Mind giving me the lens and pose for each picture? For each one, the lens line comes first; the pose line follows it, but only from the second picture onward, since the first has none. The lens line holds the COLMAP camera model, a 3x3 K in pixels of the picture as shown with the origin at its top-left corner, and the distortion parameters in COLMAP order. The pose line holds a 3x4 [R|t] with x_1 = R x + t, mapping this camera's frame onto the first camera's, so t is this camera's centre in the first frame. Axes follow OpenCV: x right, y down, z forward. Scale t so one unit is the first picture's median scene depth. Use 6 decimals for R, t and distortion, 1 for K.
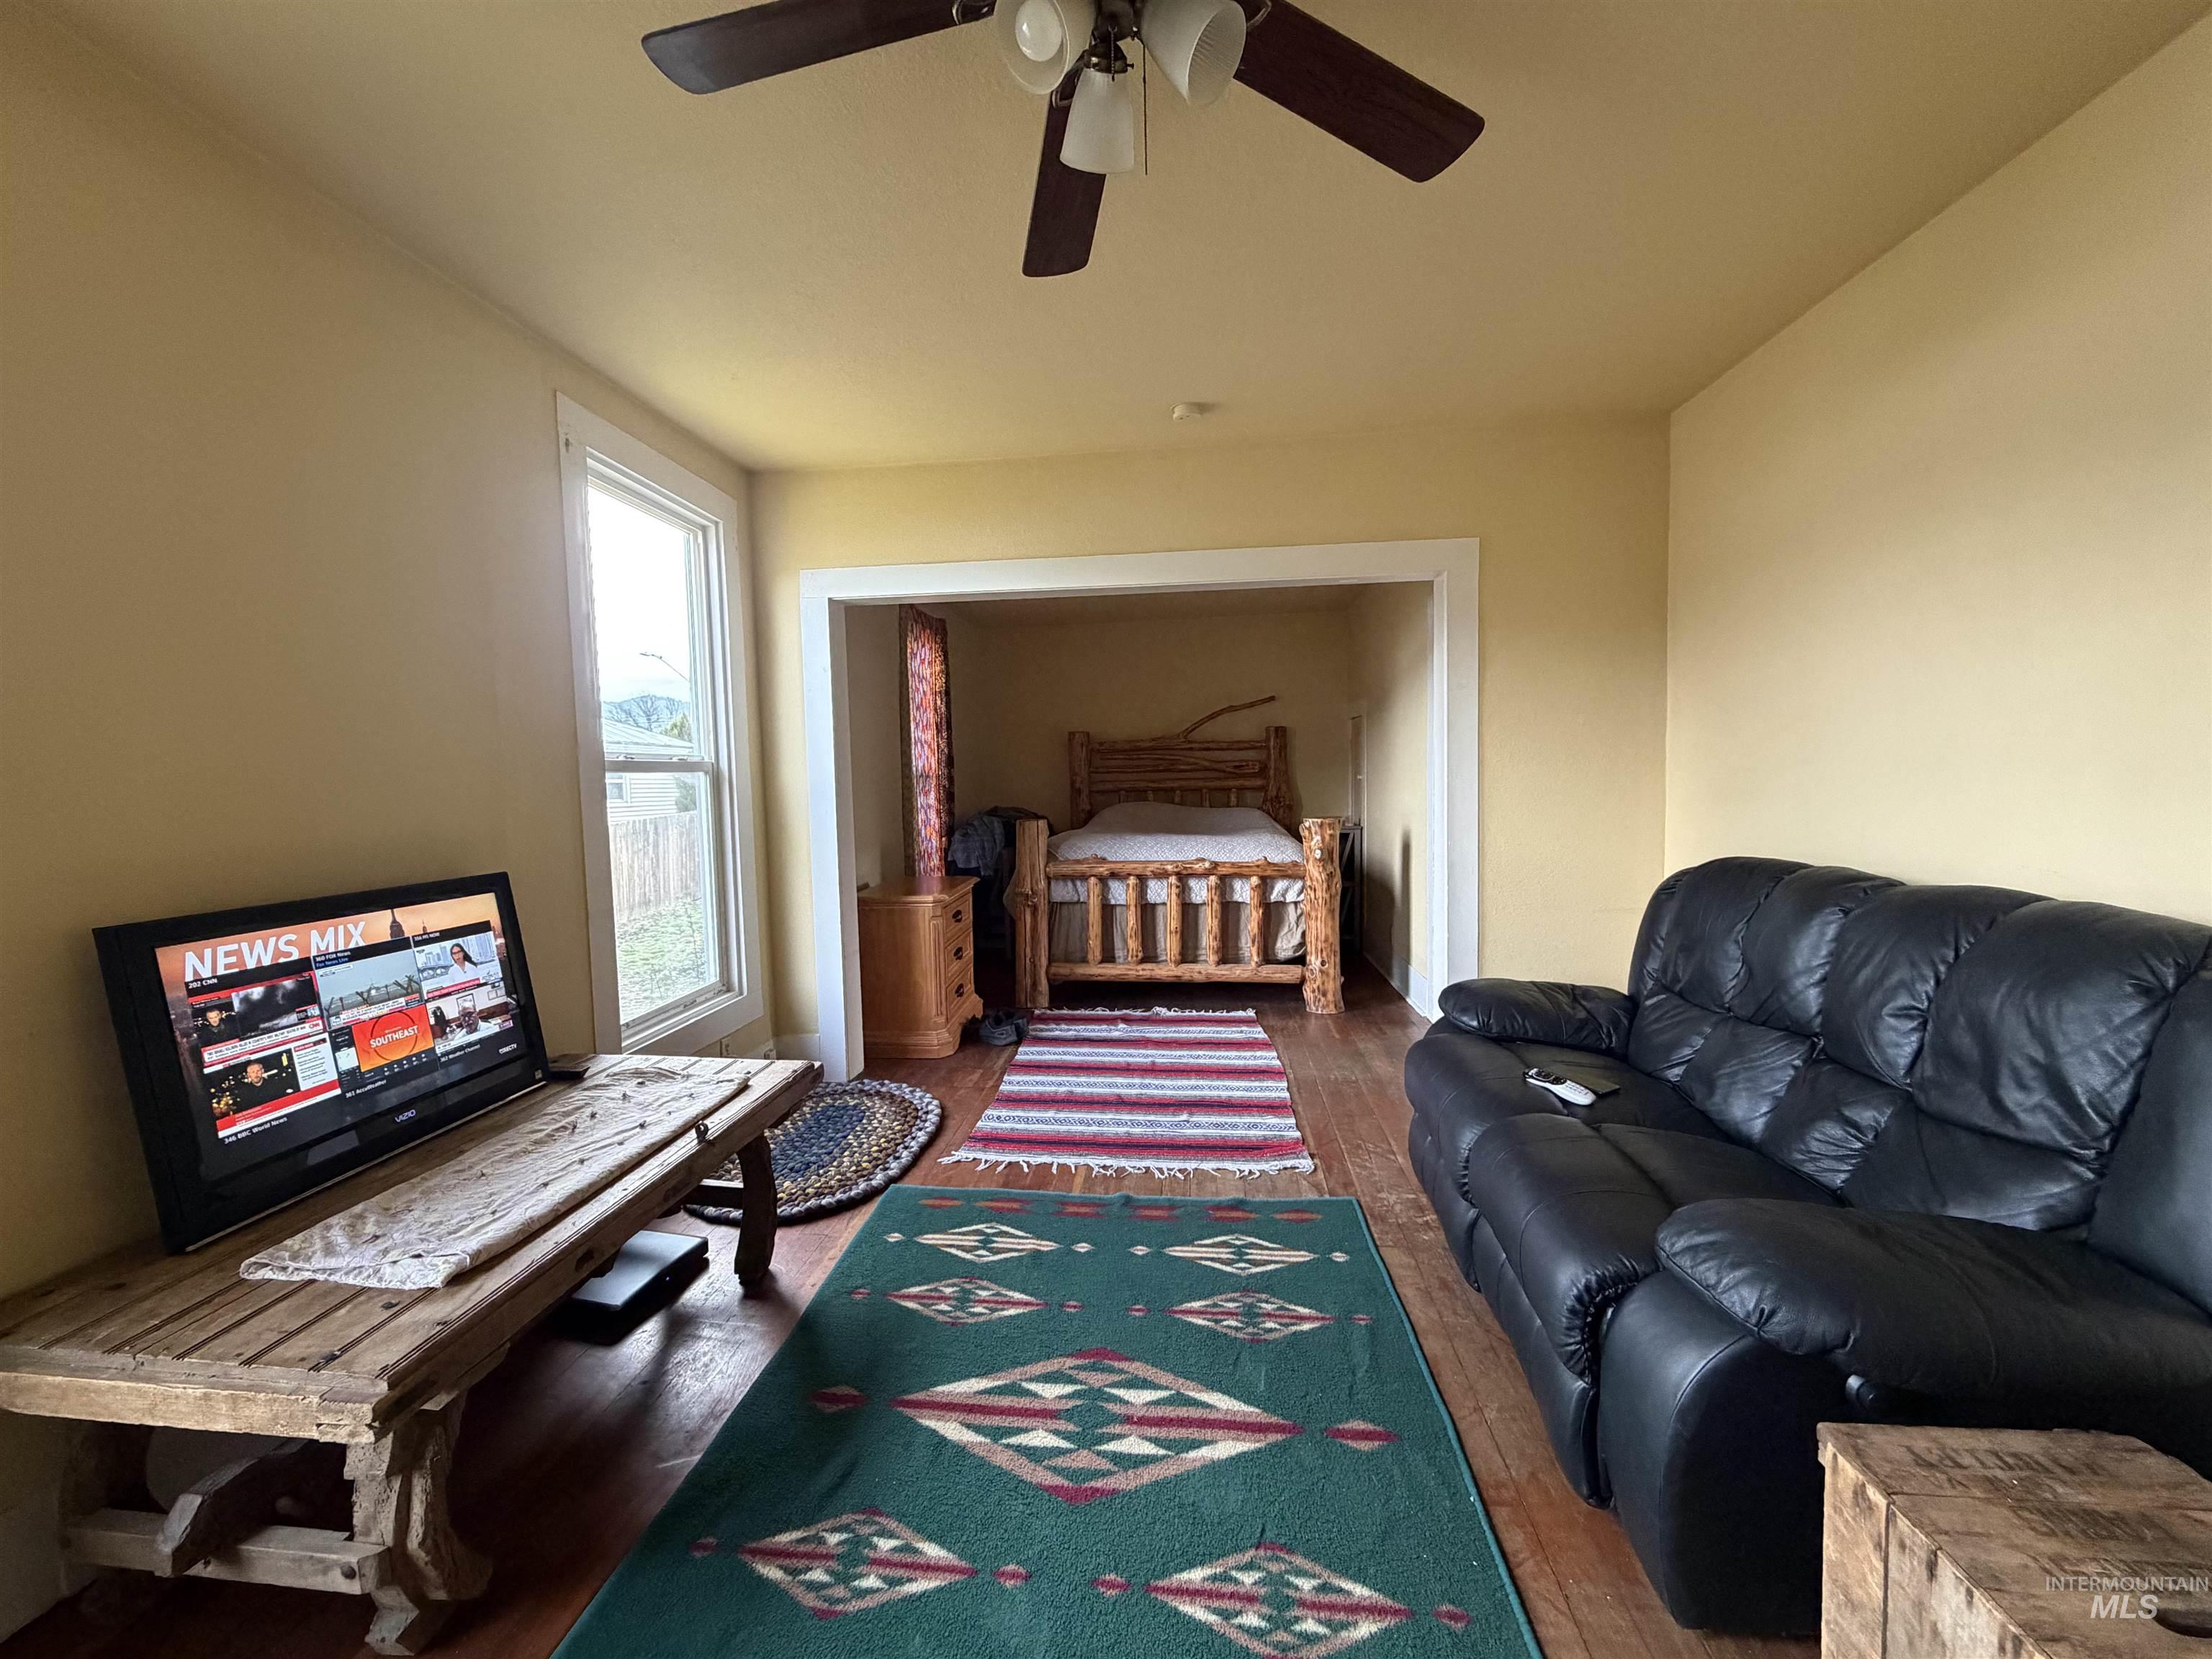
lens RADIAL K [[887.4, 0, 1106.1], [0, 887.4, 827.9], [0, 0, 1]] dist [-0.002146, 0.000493]
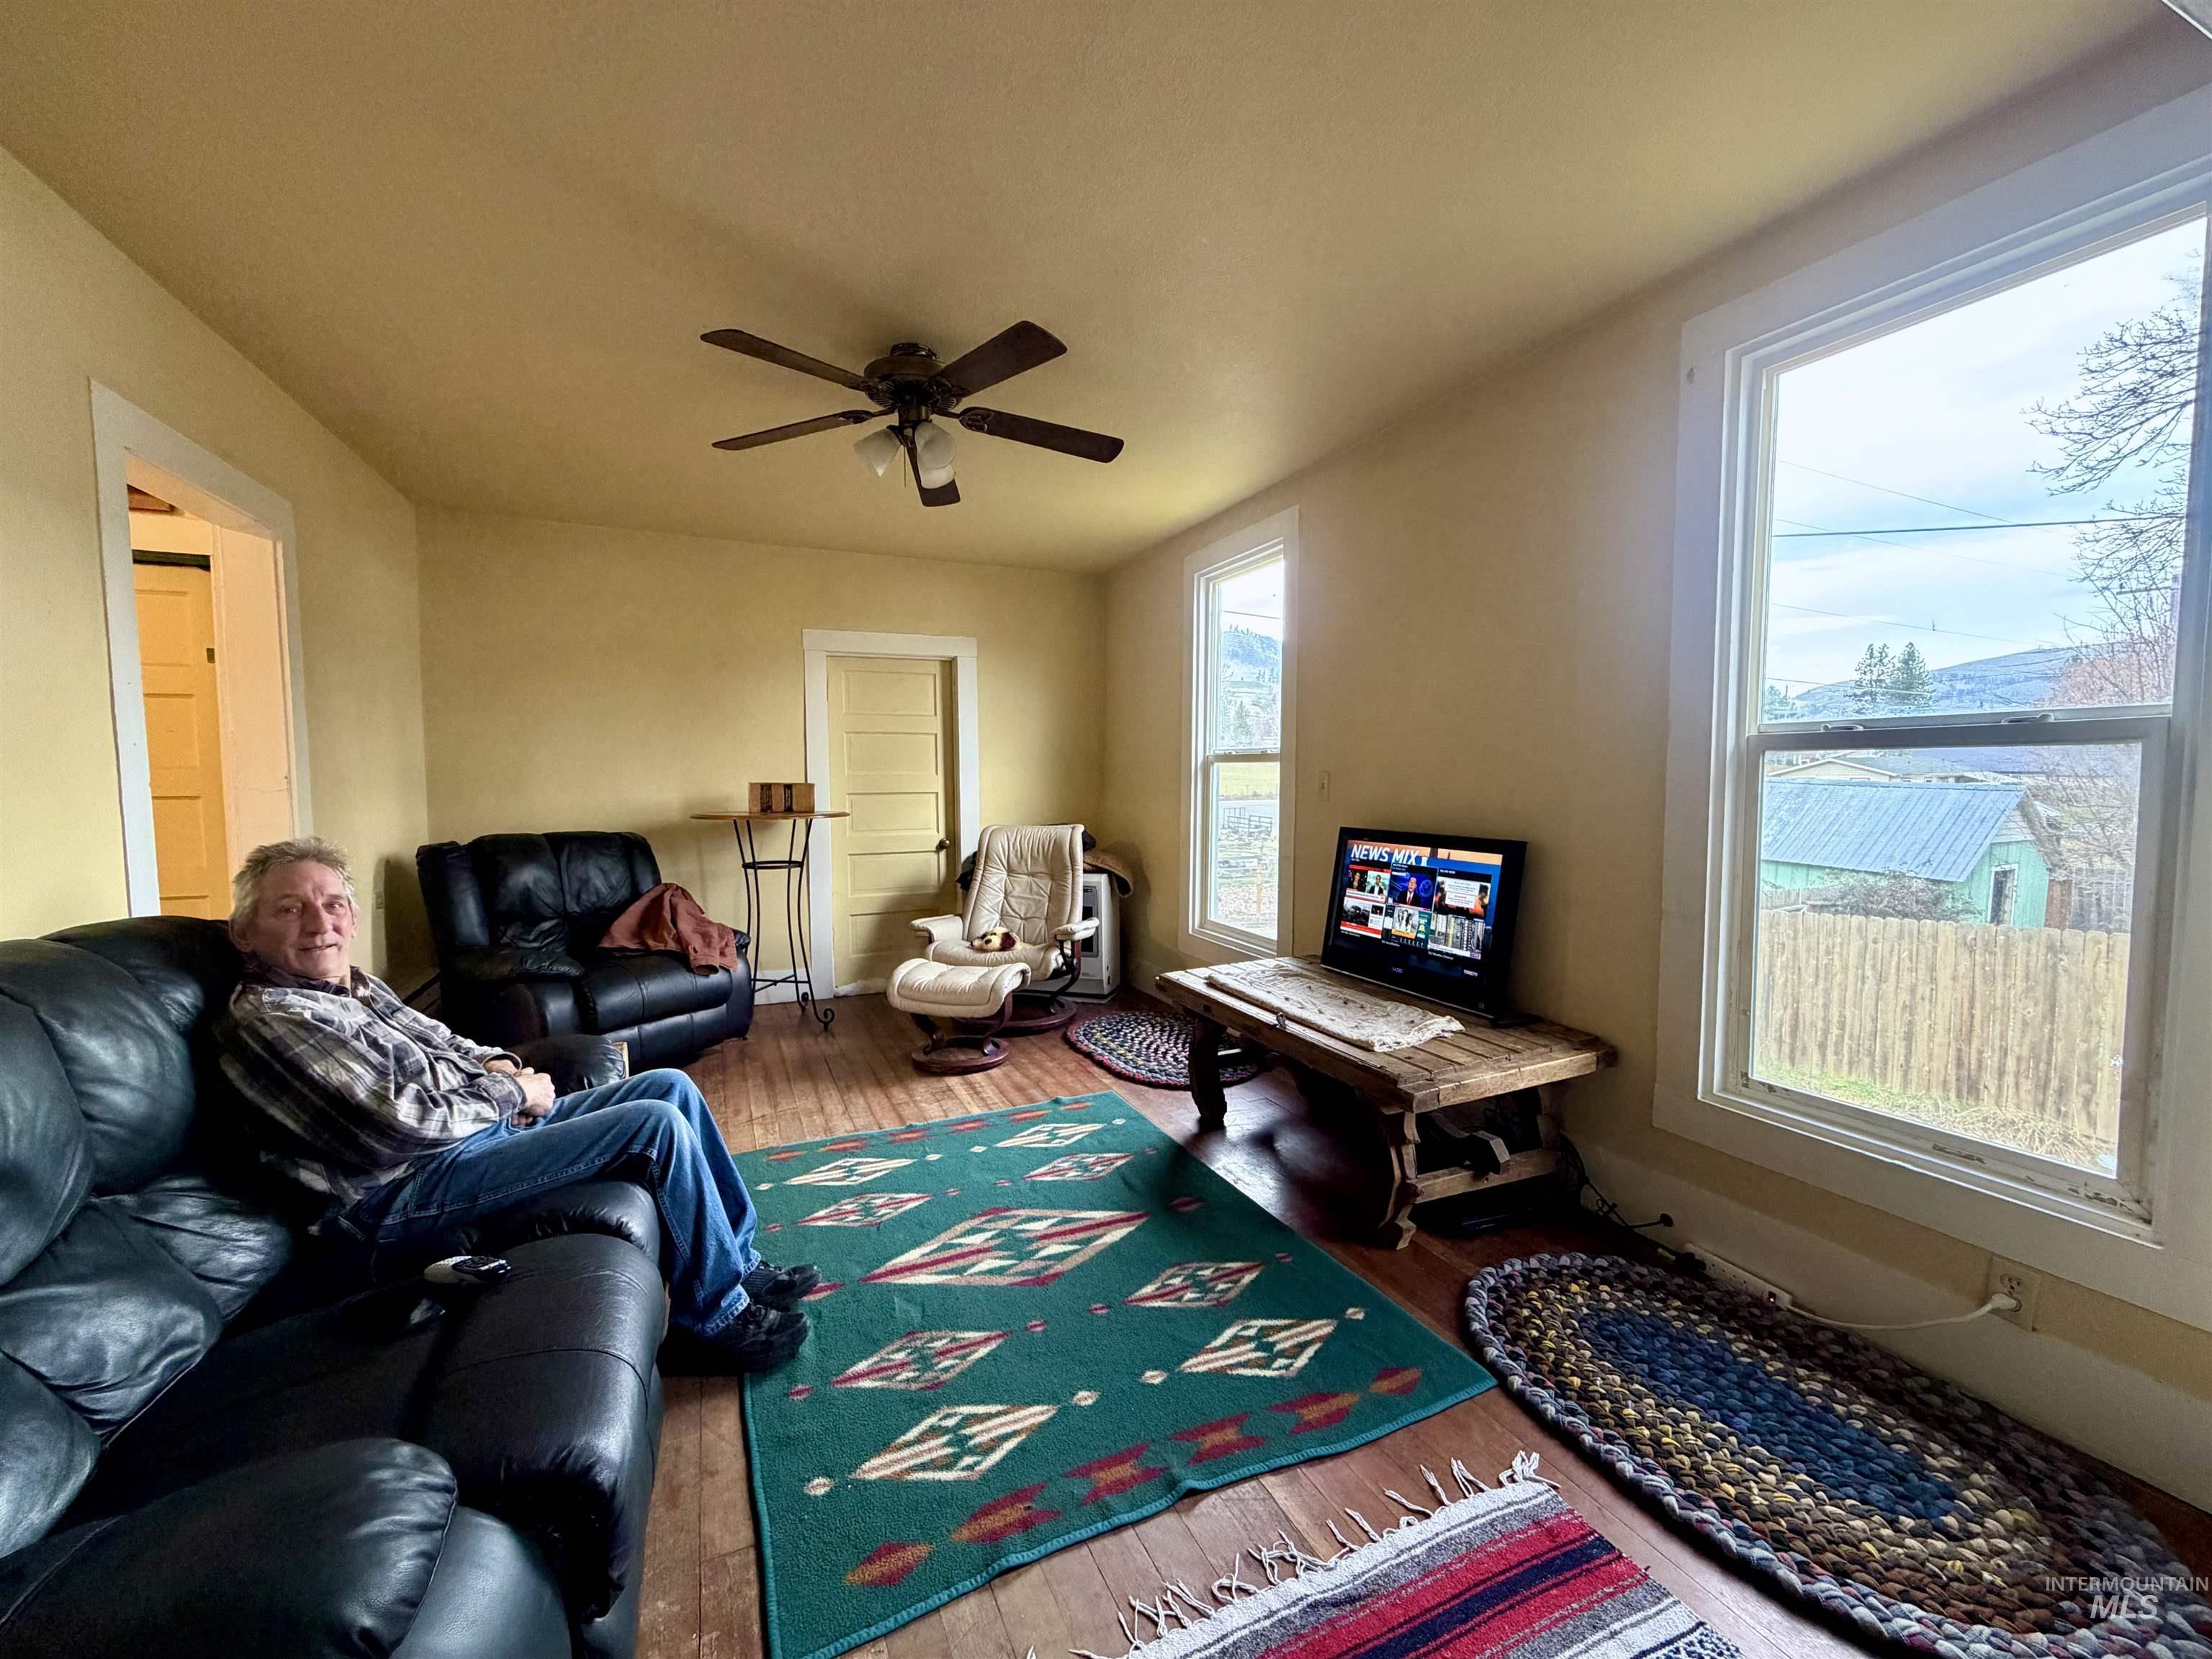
lens RADIAL K [[887.4, 0, 1111.7], [0, 887.4, 831.7], [0, 0, 1]] dist [-0.002146, 0.000493]
pose [[-0.860307, 0.064612, -0.505665, 0.443283], [-0.000549, 0.991817, 0.127666, -0.128349], [0.509776, 0.110110, -0.853232, 1.902155]]
